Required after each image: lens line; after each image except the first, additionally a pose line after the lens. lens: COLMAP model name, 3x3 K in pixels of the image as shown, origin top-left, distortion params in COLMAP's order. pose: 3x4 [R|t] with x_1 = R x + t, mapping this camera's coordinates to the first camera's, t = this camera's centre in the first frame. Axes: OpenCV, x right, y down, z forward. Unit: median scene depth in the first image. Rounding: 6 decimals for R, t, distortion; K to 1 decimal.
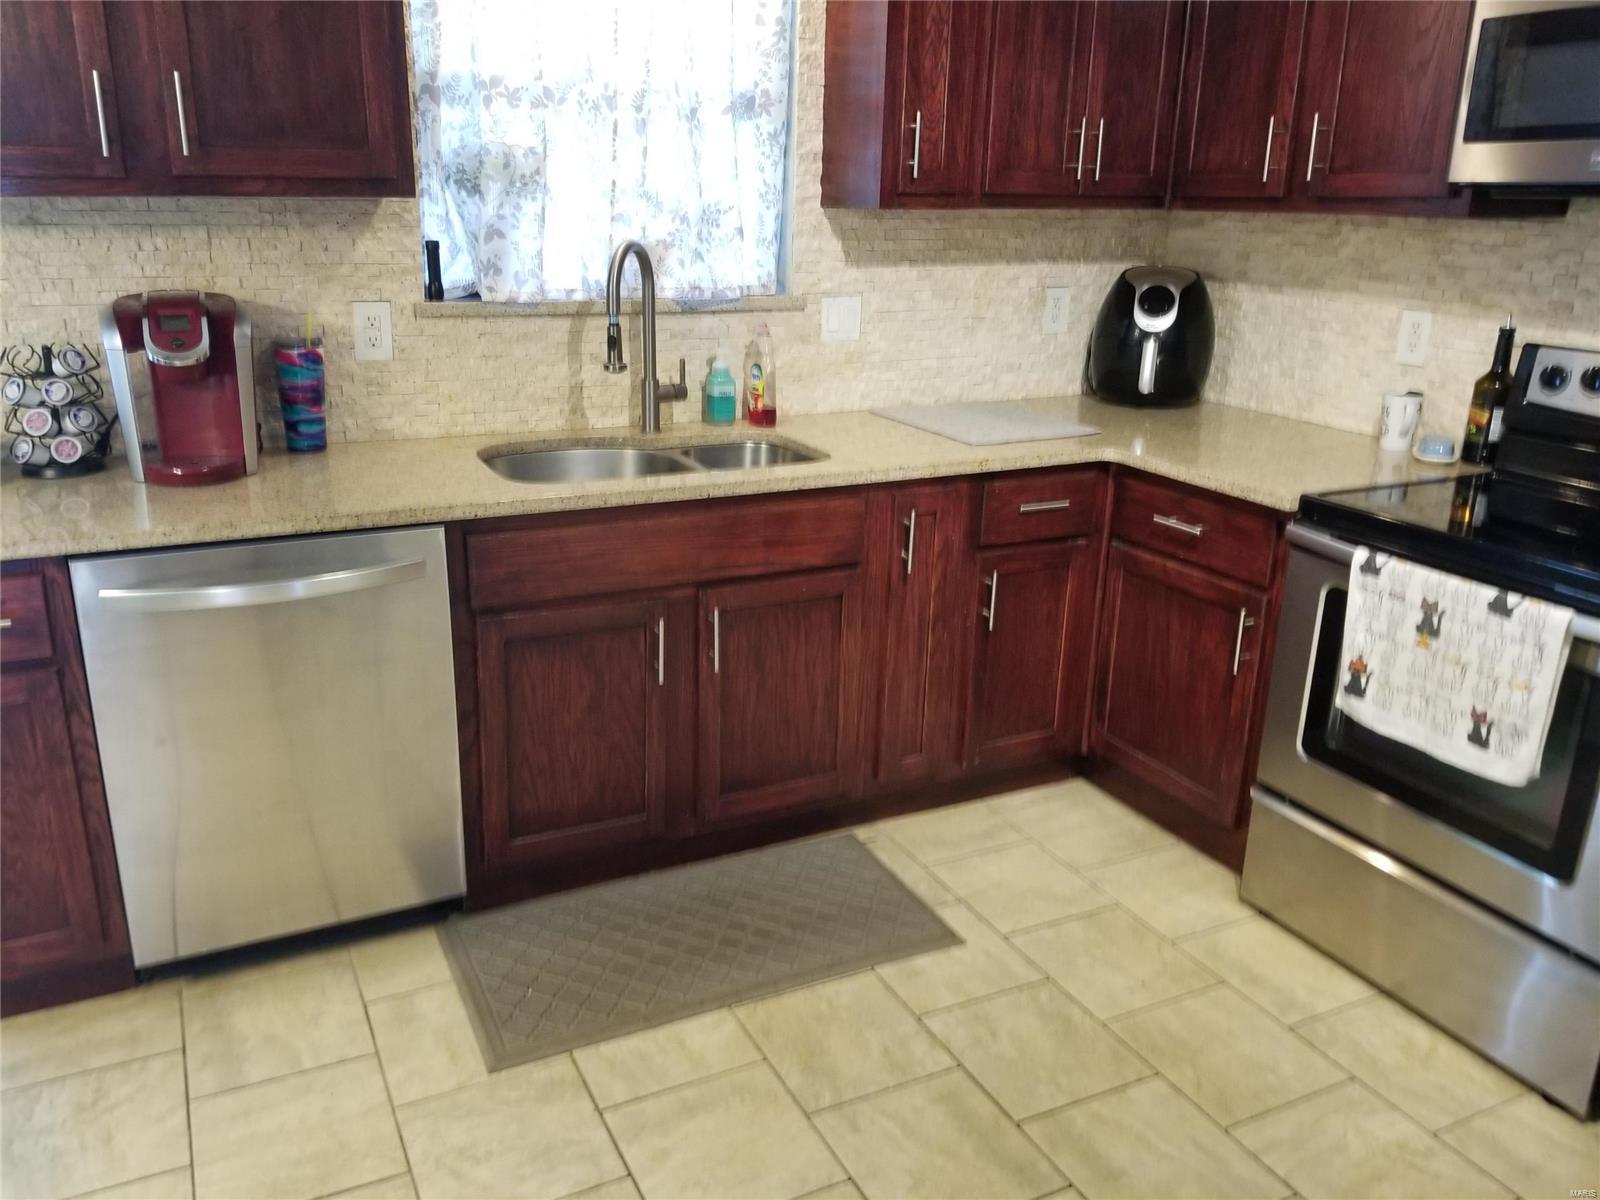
lens RADIAL K [[1261.3, 0, 749.4], [0, 1261.3, 601.7], [0, 0, 1]] dist [0.085107, -0.134809]
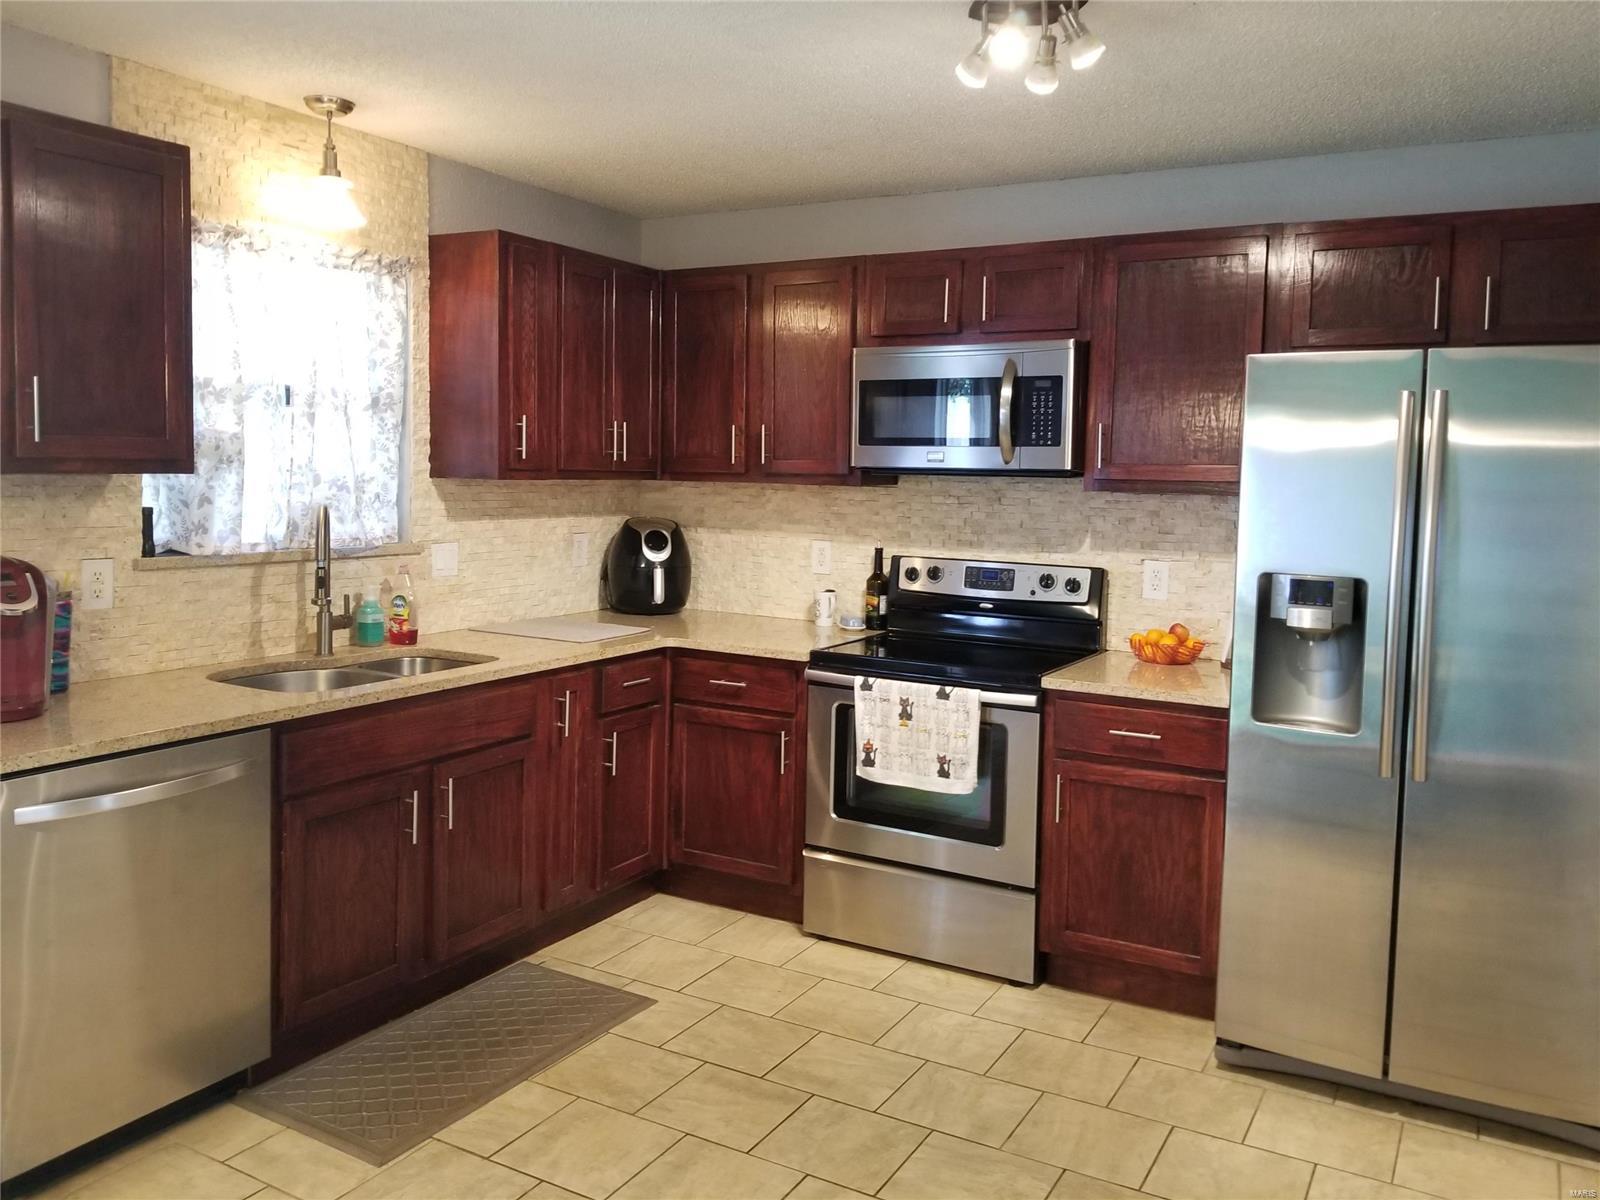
lens RADIAL K [[1287.4, 0, 799.0], [0, 1287.4, 550.7], [0, 0, 1]] dist [0.125769, -0.230122]
pose [[0.815364, -0.035040, 0.577887, -0.463548], [0.169415, 0.968915, -0.180285, 0.075688], [-0.553606, 0.244901, 0.795955, -0.287053]]
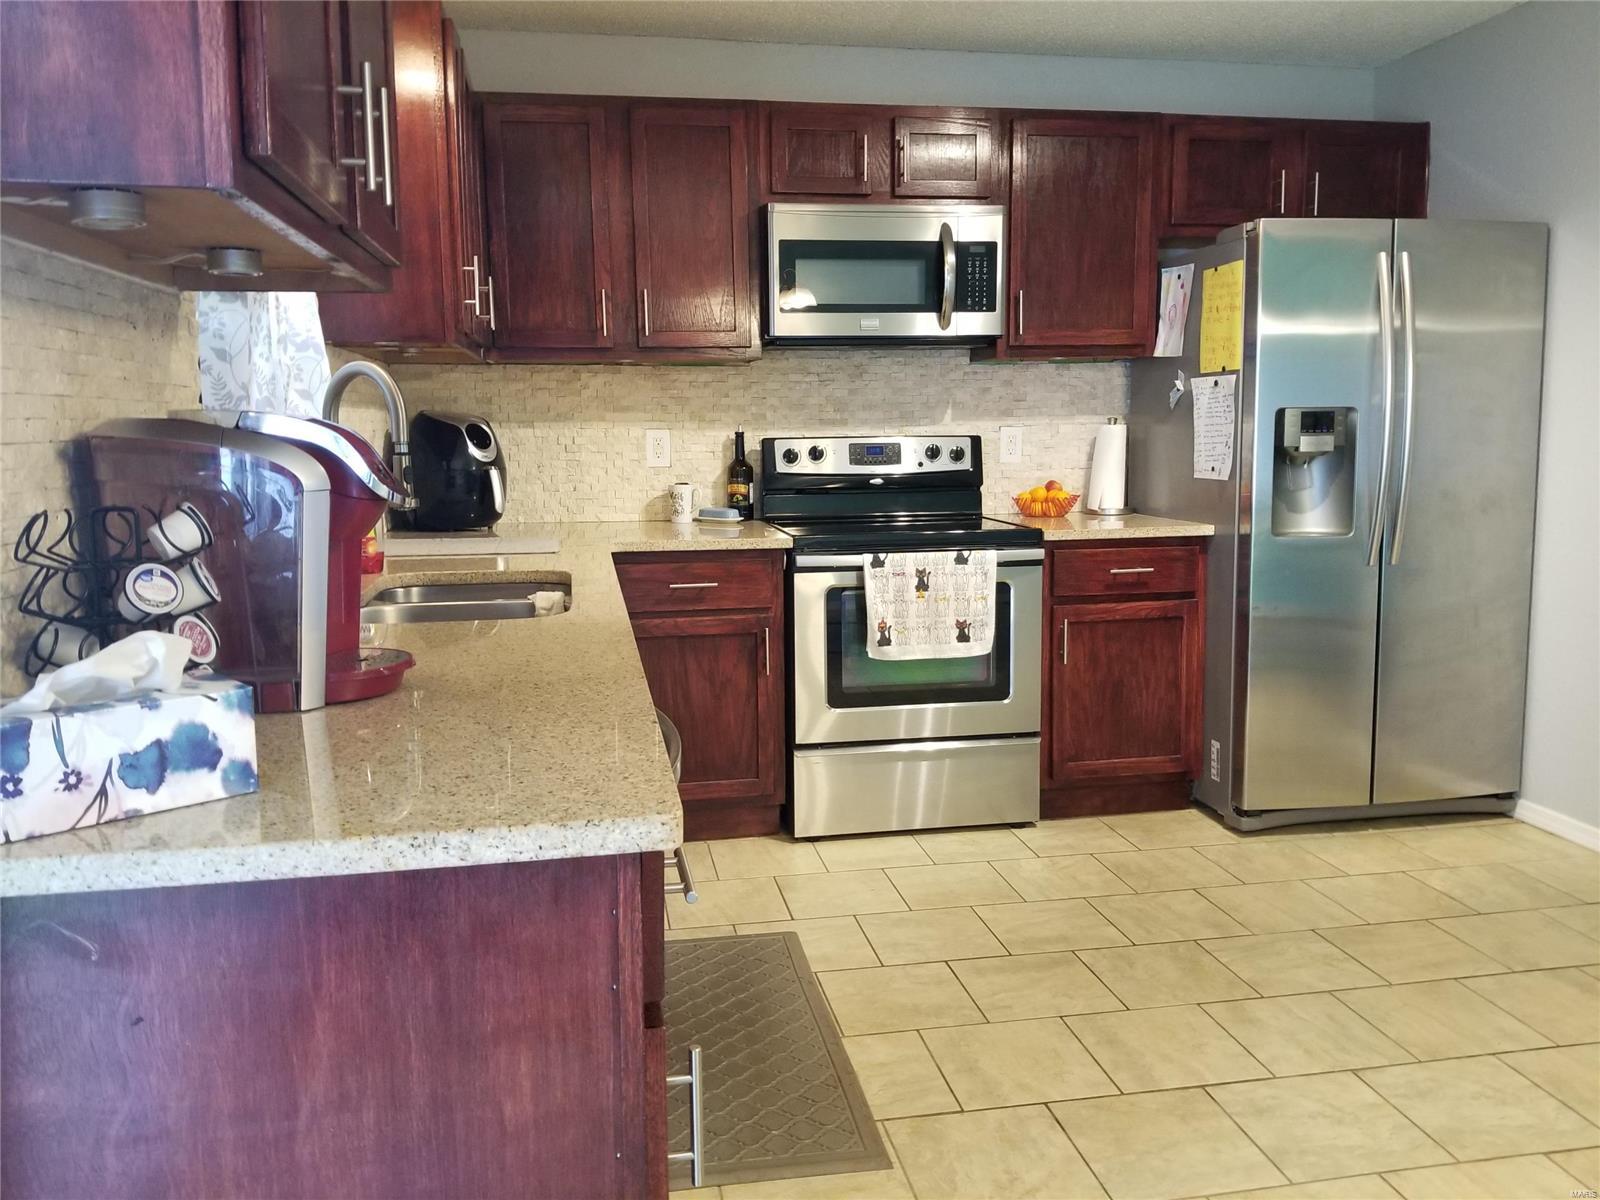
lens RADIAL K [[1276.5, 0, 823.3], [0, 1276.5, 564.6], [0, 0, 1]] dist [0.096467, -0.163696]
pose [[0.237936, -0.124649, 0.963249, -0.880870], [0.313484, 0.948512, 0.045307, -0.097241], [-0.919301, 0.291183, 0.264761, 0.526859]]
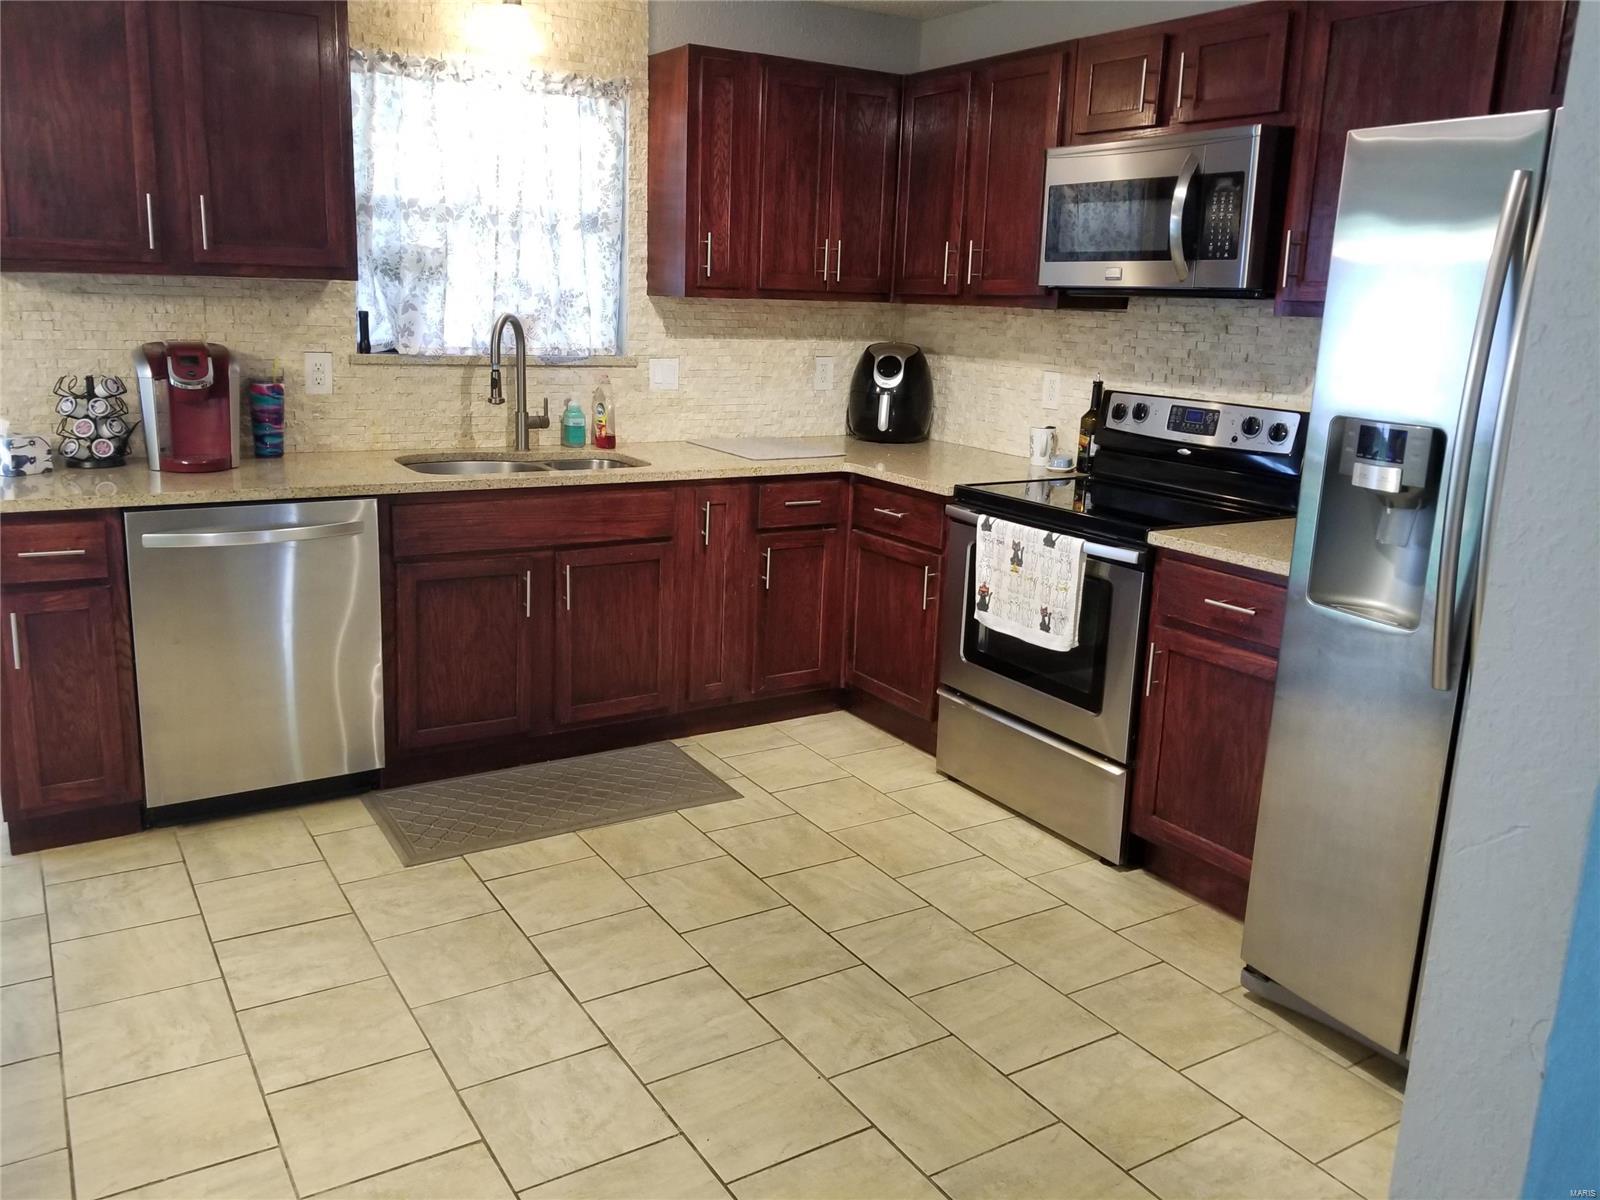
lens RADIAL K [[1273.1, 0, 763.6], [0, 1273.1, 568.5], [0, 0, 1]] dist [0.116030, -0.222871]
pose [[0.994535, -0.002742, 0.104364, 0.040790], [0.012797, 0.995318, -0.095803, 0.142052], [-0.103613, 0.096615, 0.989914, -0.428379]]
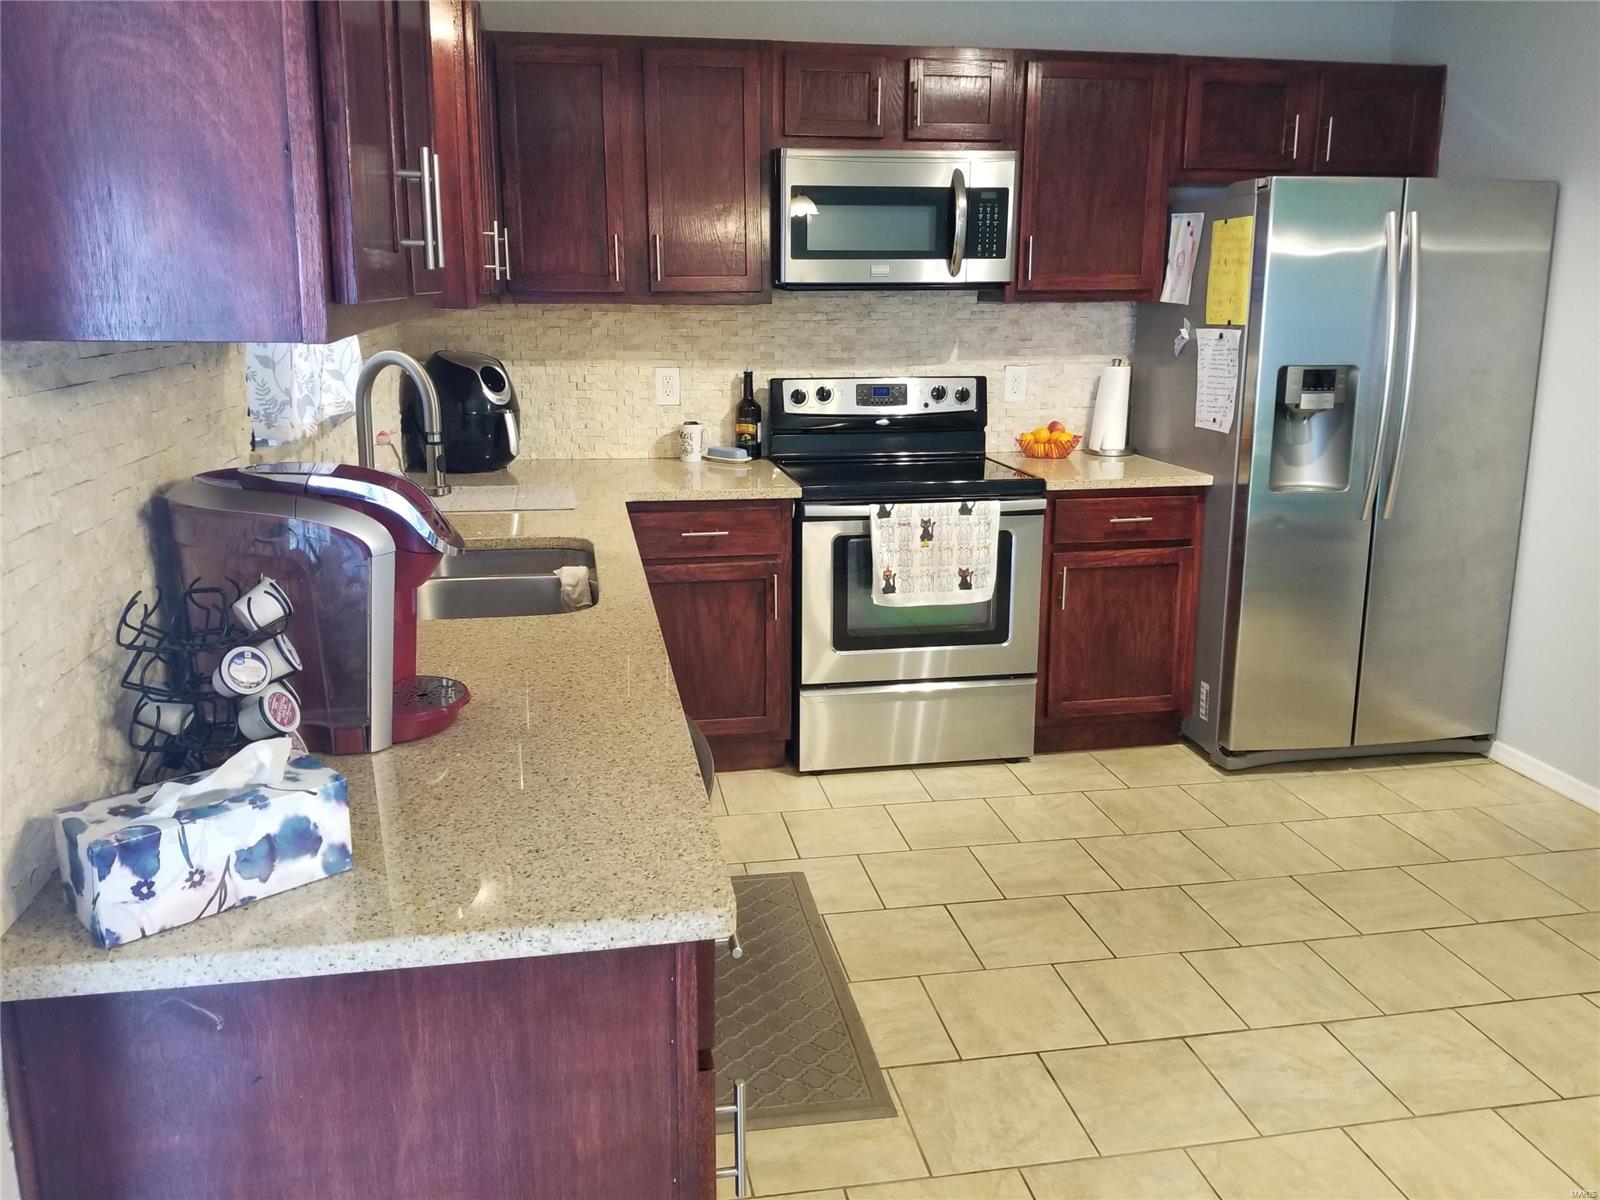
lens RADIAL K [[1277.7, 0, 816.2], [0, 1277.7, 553.1], [0, 0, 1]] dist [0.107324, -0.203414]
pose [[0.238694, -0.210752, 0.947950, -0.908739], [0.300809, 0.944199, 0.134175, -0.185137], [-0.923331, 0.253125, 0.288770, 0.509556]]
